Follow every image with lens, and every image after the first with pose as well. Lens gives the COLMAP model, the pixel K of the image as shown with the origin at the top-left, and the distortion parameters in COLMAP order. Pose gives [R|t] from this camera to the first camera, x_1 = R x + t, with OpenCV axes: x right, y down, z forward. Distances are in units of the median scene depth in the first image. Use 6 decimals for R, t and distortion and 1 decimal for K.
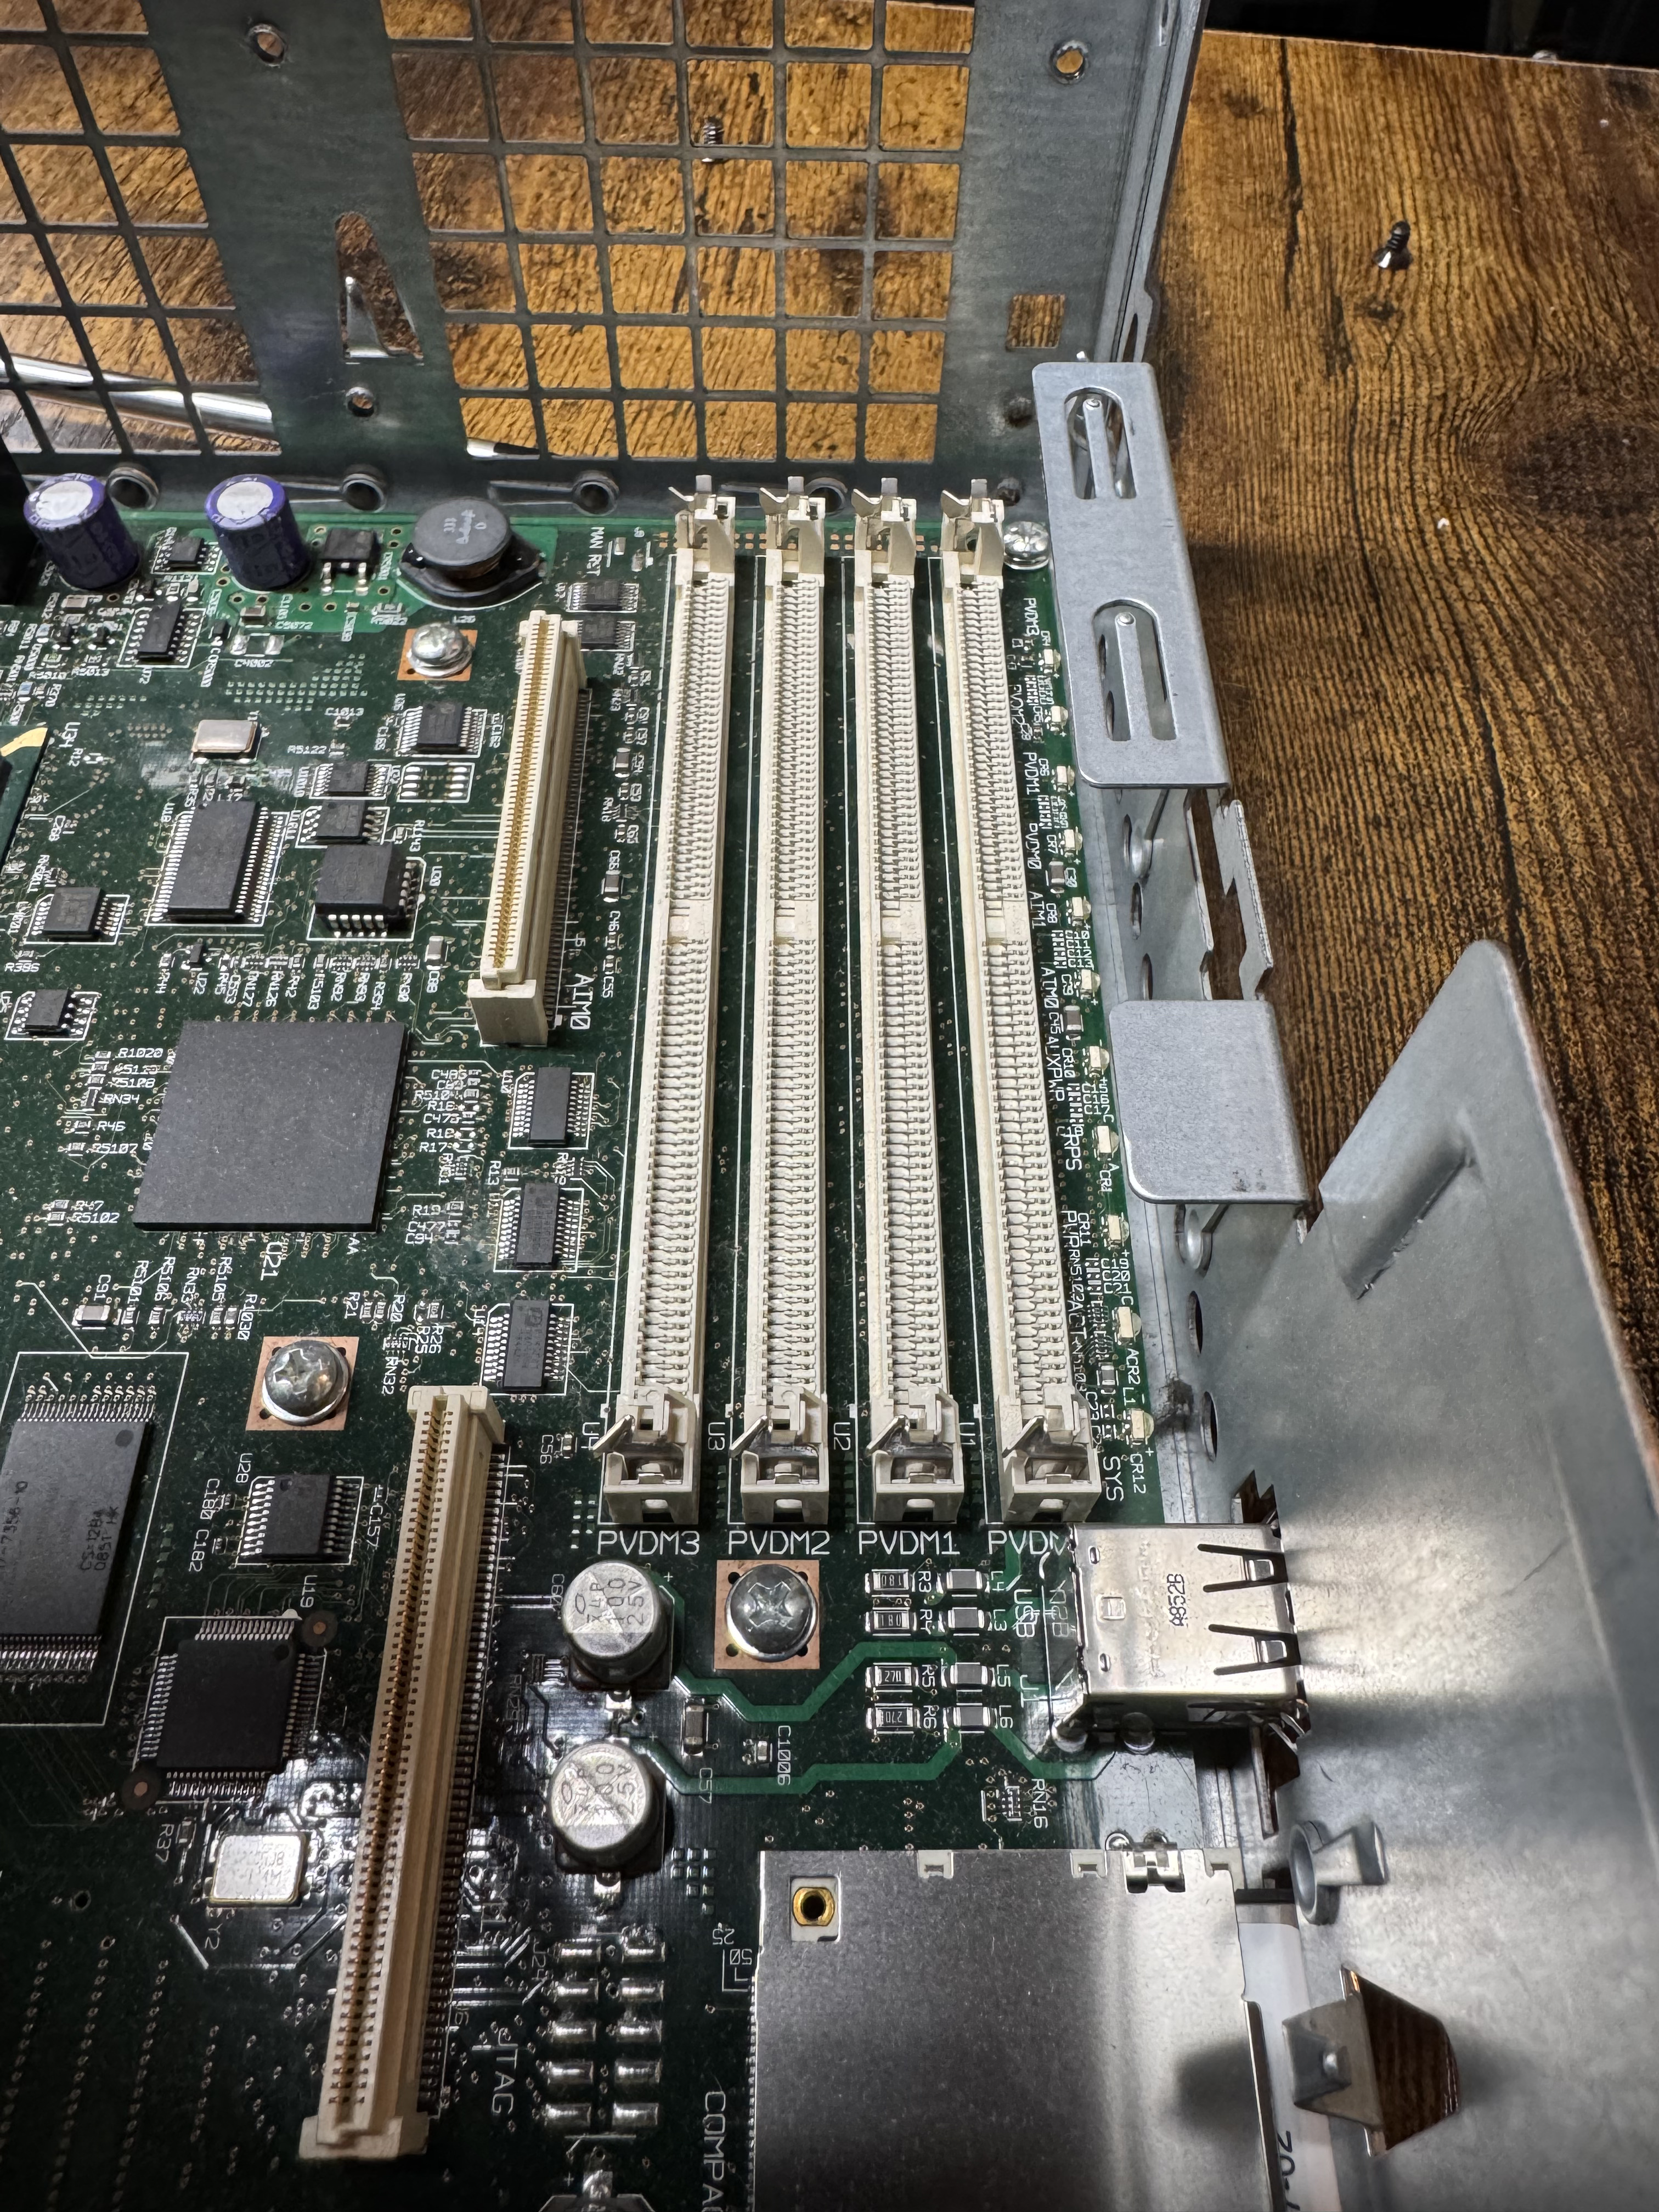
lens RADIAL K [[1572.4, 0, 790.6], [0, 1572.4, 1020.3], [0, 0, 1]] dist [-0.000647, -0.002547]
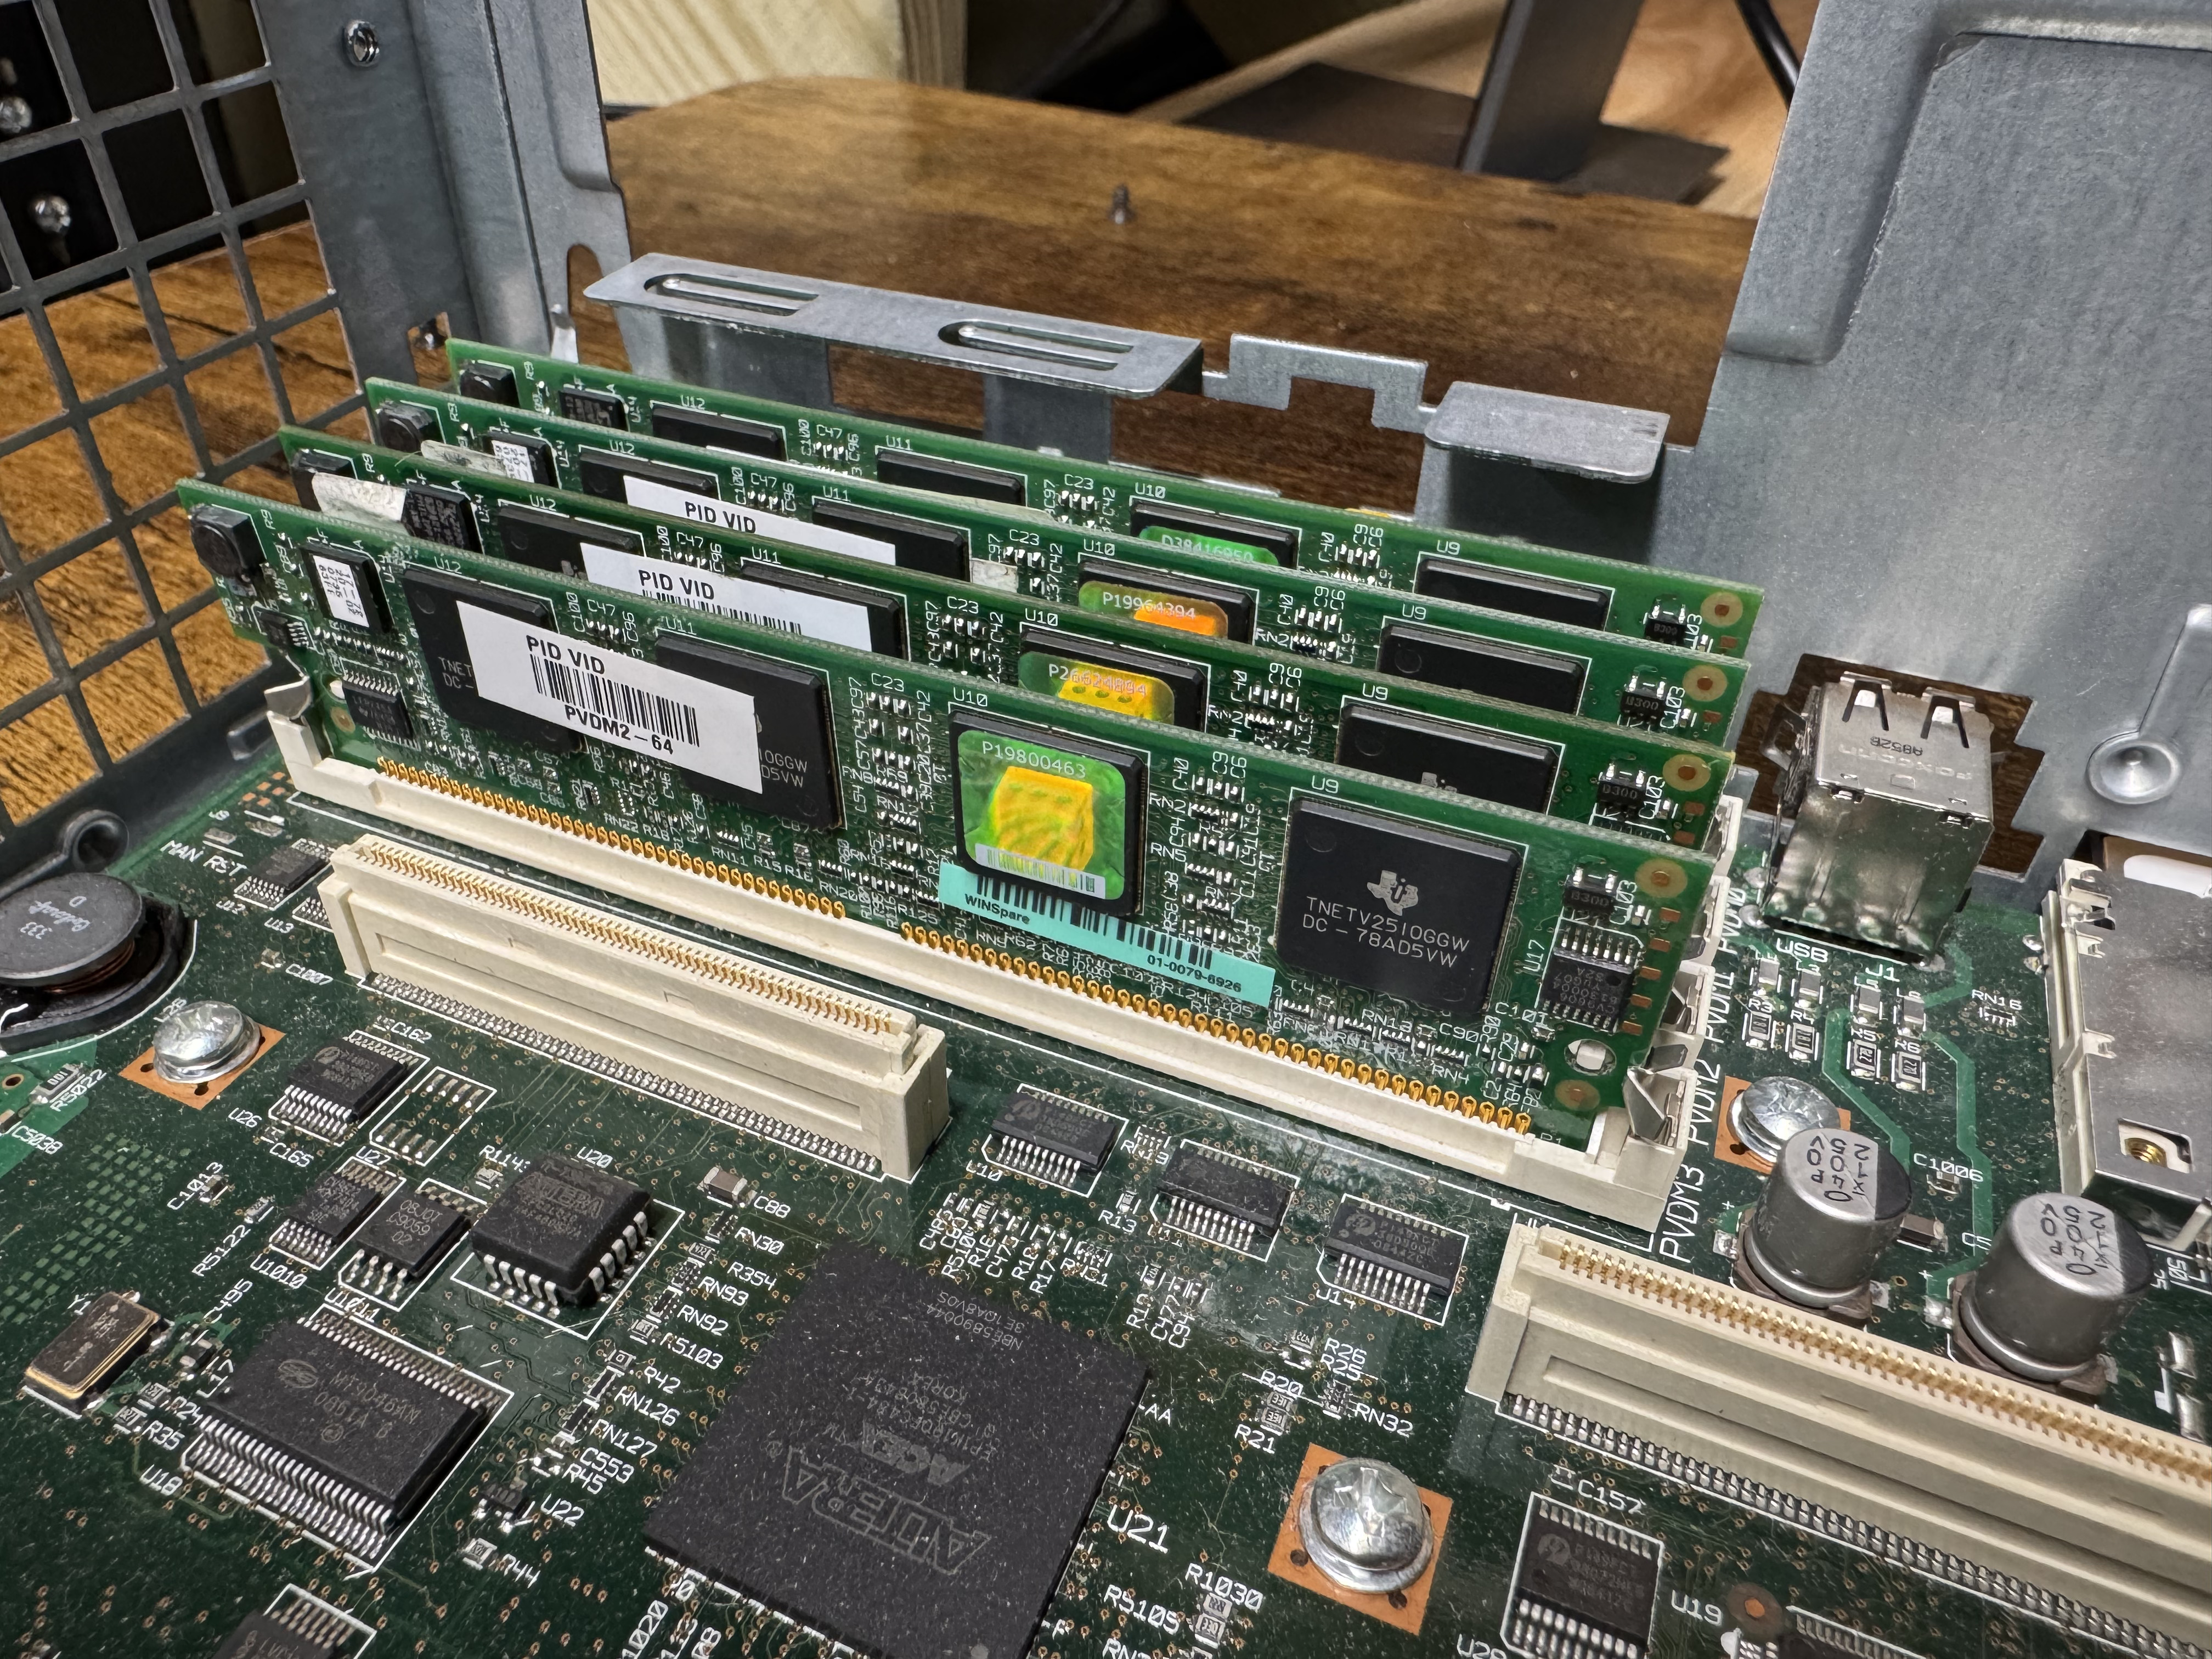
lens RADIAL K [[1572.4, 0, 1020.4], [0, 1572.4, 836.5], [0, 0, 1]] dist [-0.000647, -0.002547]
pose [[0.420998, -0.584040, 0.694015, -0.558905], [0.769165, 0.635408, 0.068134, -0.089598], [-0.480776, 0.505128, 0.716729, 0.394239]]
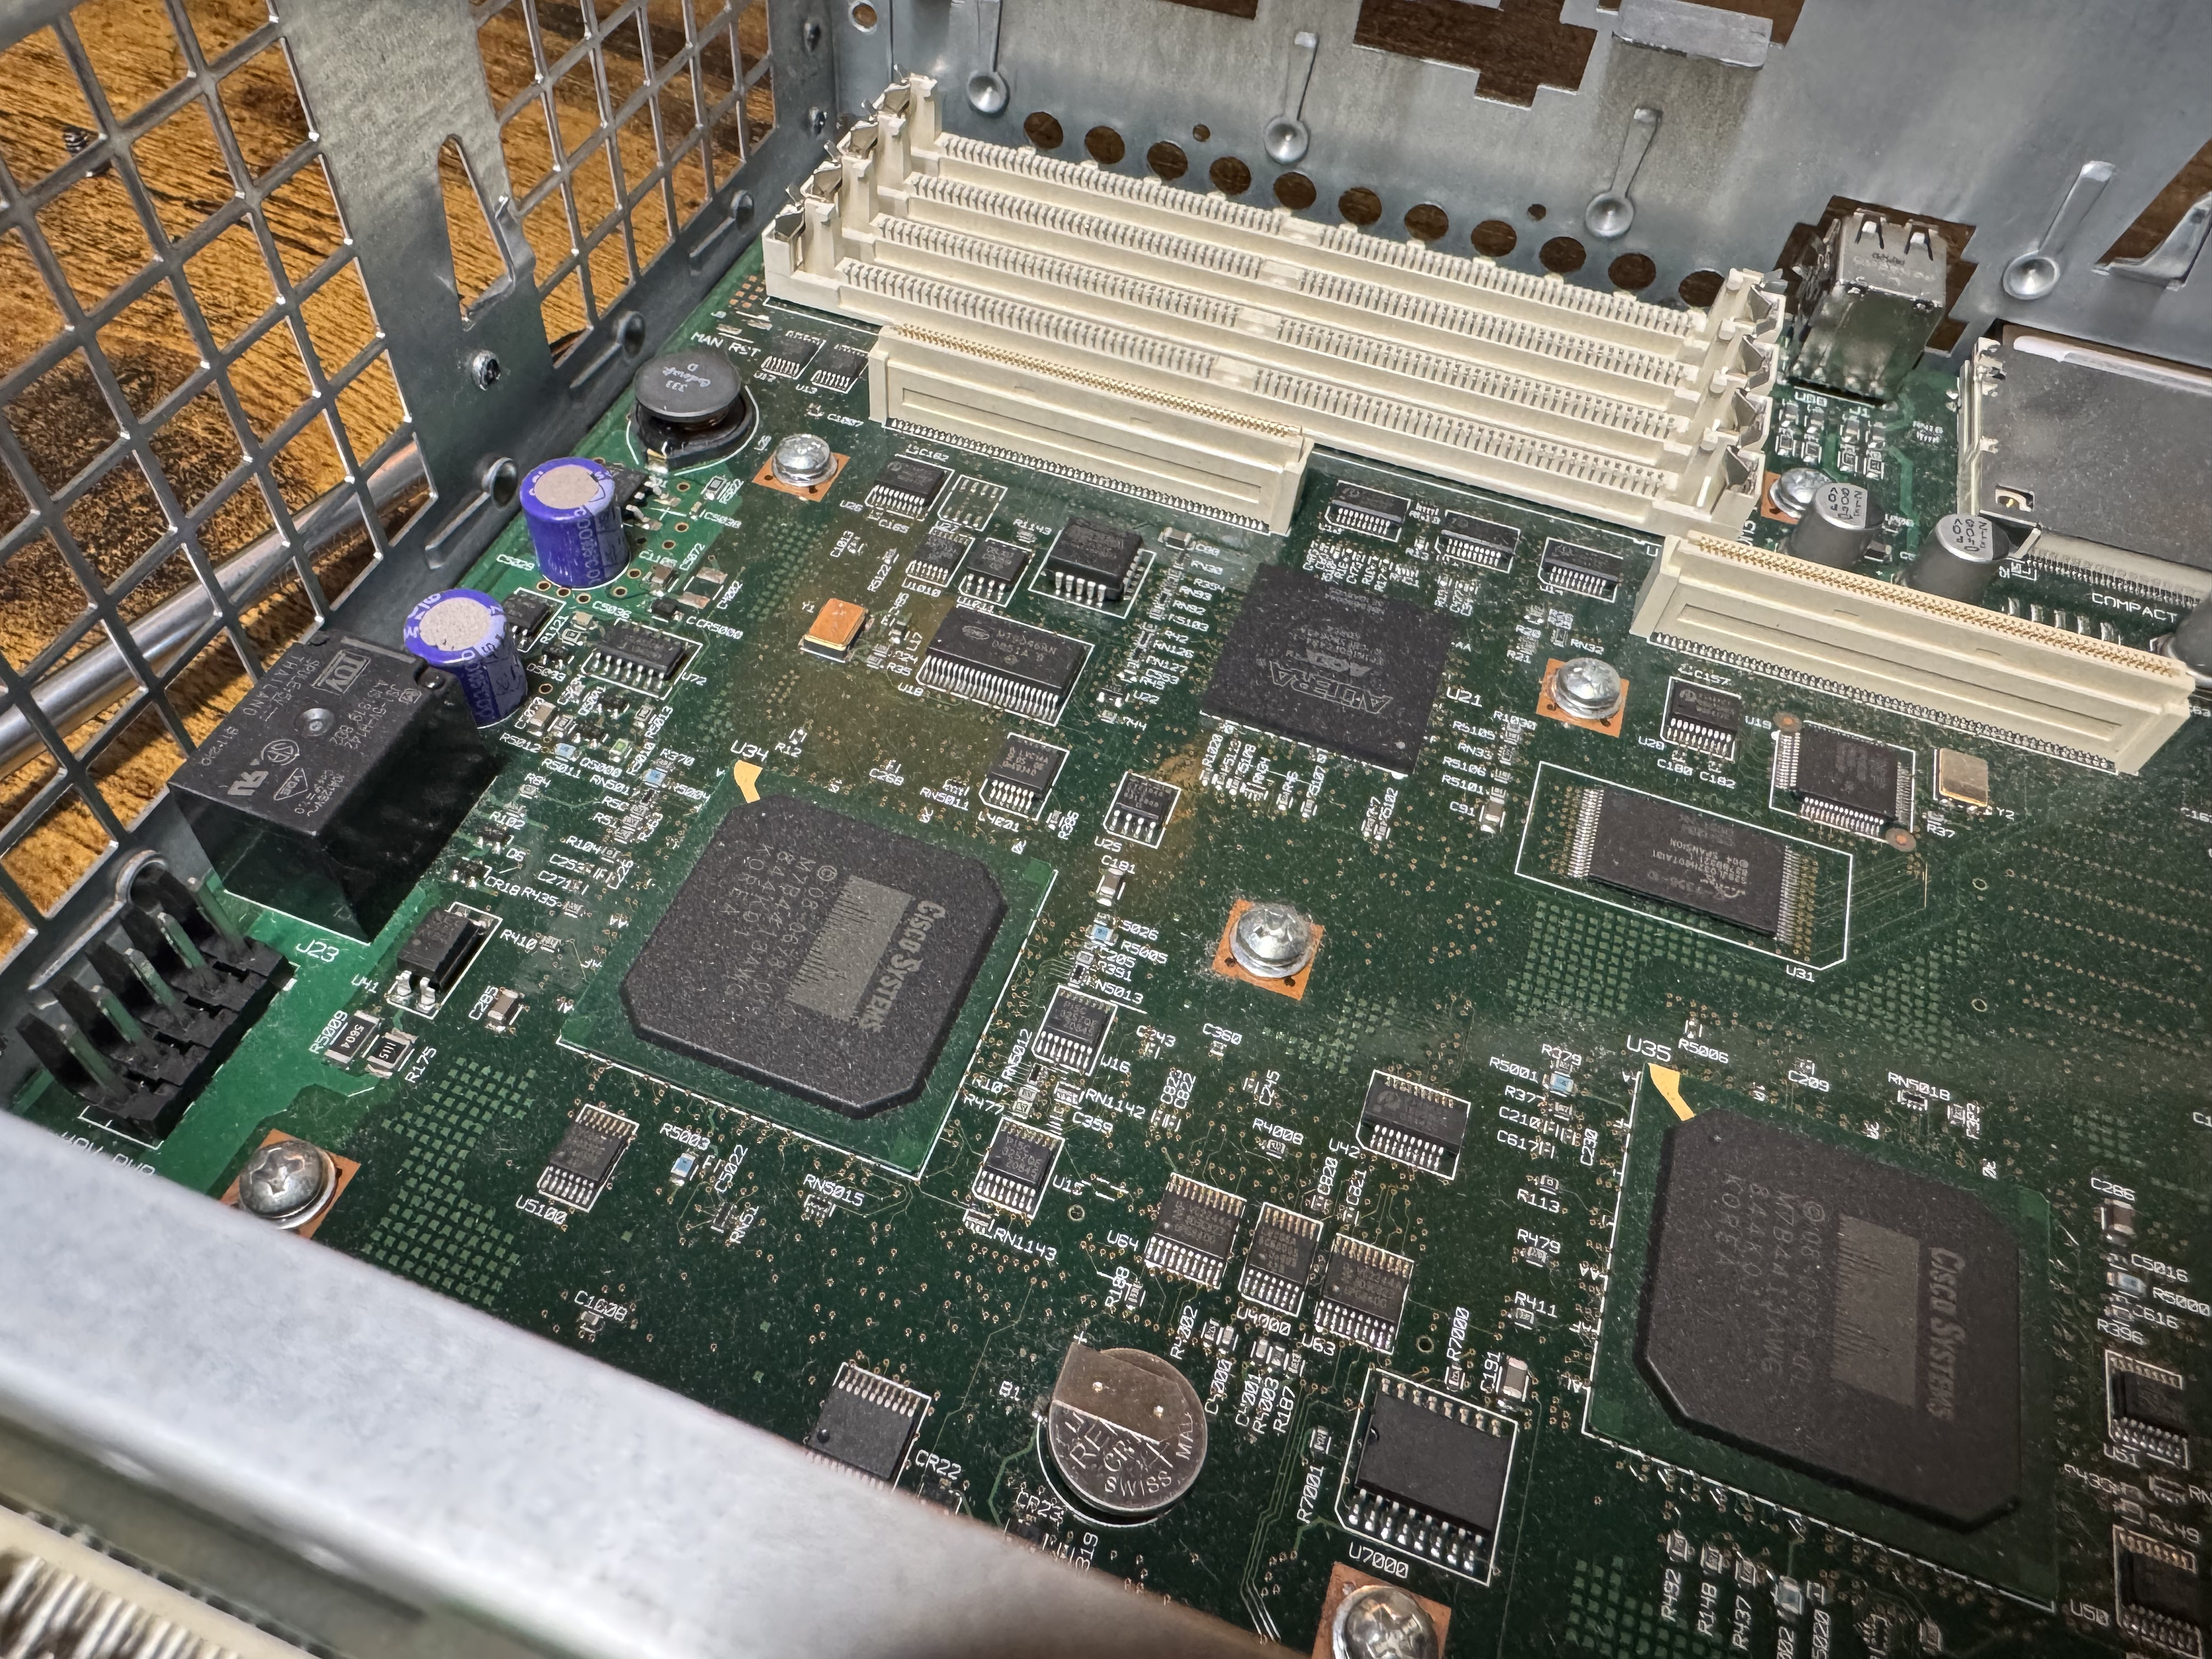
lens RADIAL K [[1547.9, 0, 1041.0], [0, 1547.9, 820.6], [0, 0, 1]] dist [0.008095, -0.003910]
pose [[0.353081, -0.749388, 0.560135, -1.019325], [0.762232, 0.577575, 0.292249, -0.320907], [-0.542528, 0.323765, 0.775139, 0.292894]]
